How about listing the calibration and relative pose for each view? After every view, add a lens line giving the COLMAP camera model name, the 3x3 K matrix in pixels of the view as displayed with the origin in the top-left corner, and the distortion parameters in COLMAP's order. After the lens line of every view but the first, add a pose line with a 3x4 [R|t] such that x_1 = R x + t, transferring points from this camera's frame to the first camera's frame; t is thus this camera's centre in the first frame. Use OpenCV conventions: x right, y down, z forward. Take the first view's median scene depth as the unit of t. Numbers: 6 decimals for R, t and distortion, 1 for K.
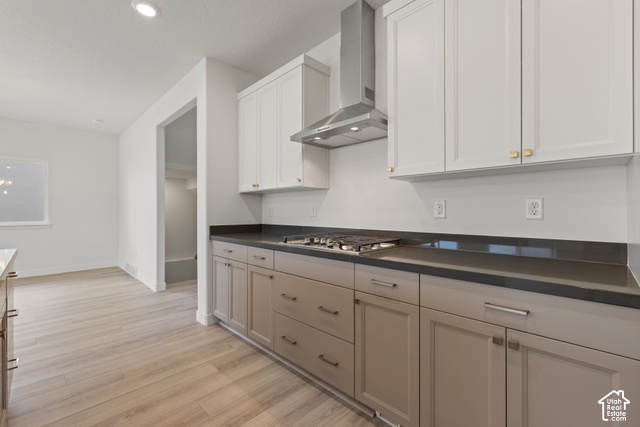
lens RADIAL K [[281.3, 0, 320.0], [0, 281.3, 213.5], [0, 0, 1]] dist [0.000399, -0.000016]
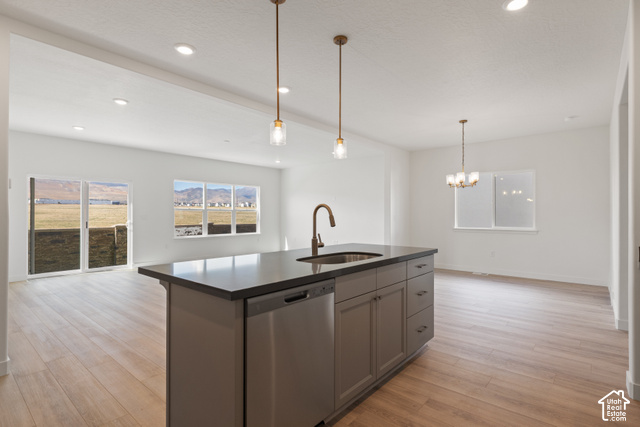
lens RADIAL K [[321.9, 0, 320.0], [0, 321.9, 213.5], [0, 0, 1]] dist [0.003946, 0.000660]
pose [[0.079976, -0.001750, -0.996795, 0.271903], [-0.014433, 0.999892, -0.002913, -0.016729], [0.996692, 0.014620, 0.079942, 0.202095]]
